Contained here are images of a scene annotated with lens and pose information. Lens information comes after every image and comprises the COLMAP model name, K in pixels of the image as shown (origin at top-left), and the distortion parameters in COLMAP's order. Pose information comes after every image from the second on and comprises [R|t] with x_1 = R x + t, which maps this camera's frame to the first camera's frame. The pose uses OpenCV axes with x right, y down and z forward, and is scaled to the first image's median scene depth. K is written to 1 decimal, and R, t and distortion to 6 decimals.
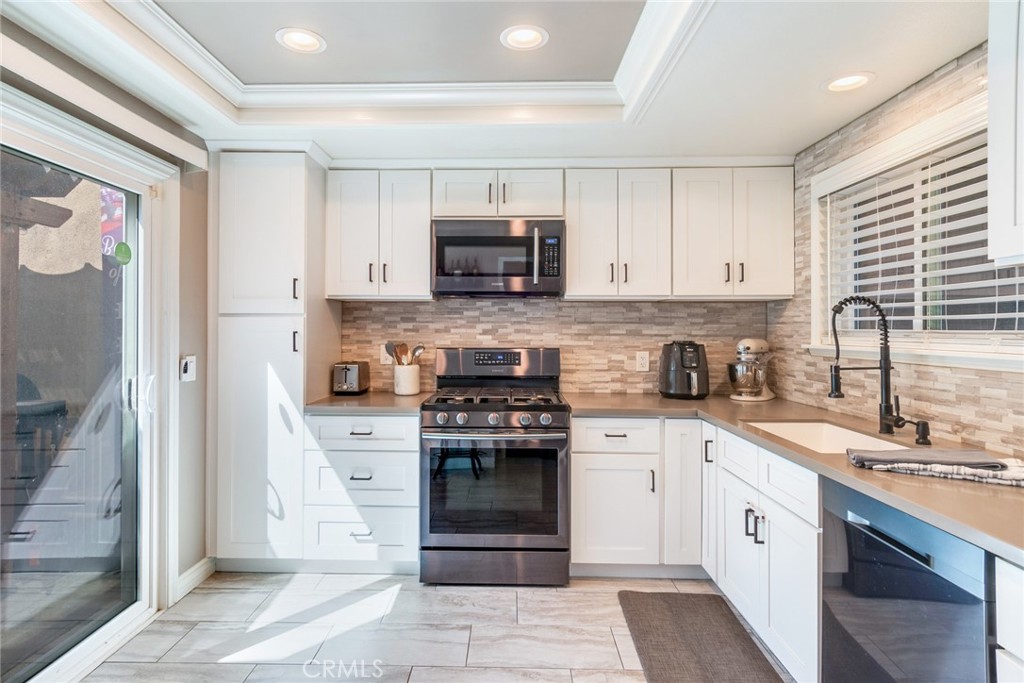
lens RADIAL K [[537.8, 0, 506.7], [0, 537.8, 328.6], [0, 0, 1]] dist [0.003441, 0.000435]
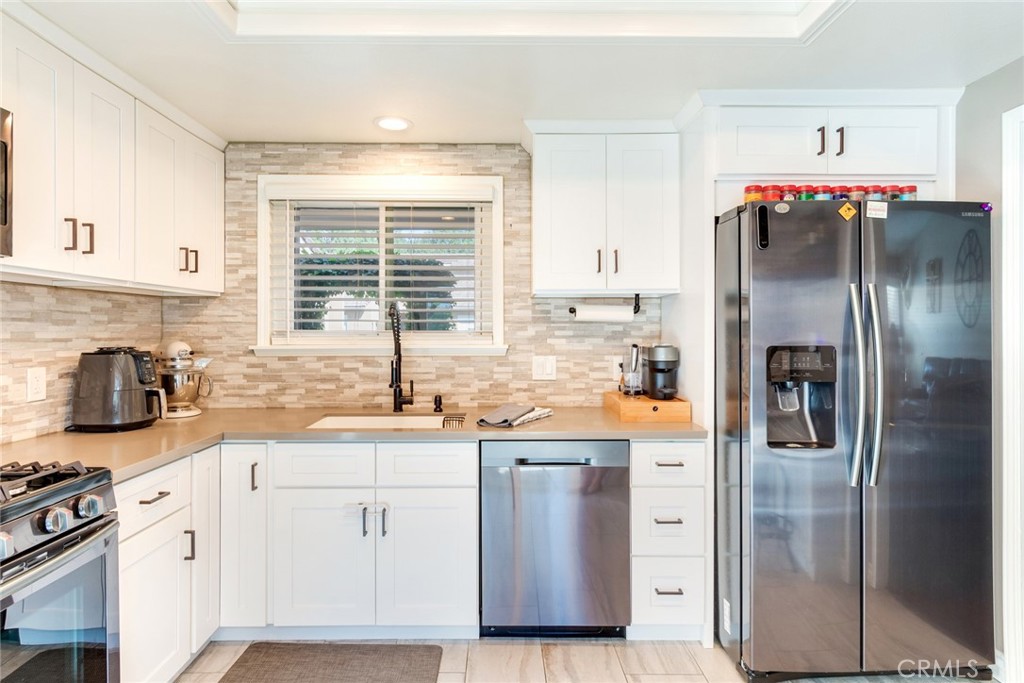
lens RADIAL K [[537.8, 0, 506.7], [0, 537.8, 328.6], [0, 0, 1]] dist [0.003441, 0.000435]
pose [[-0.008710, -0.001482, 0.999961, -0.396239], [-0.000085, 0.999999, 0.001481, -0.002399], [-0.999962, -0.000072, -0.008710, 0.528327]]
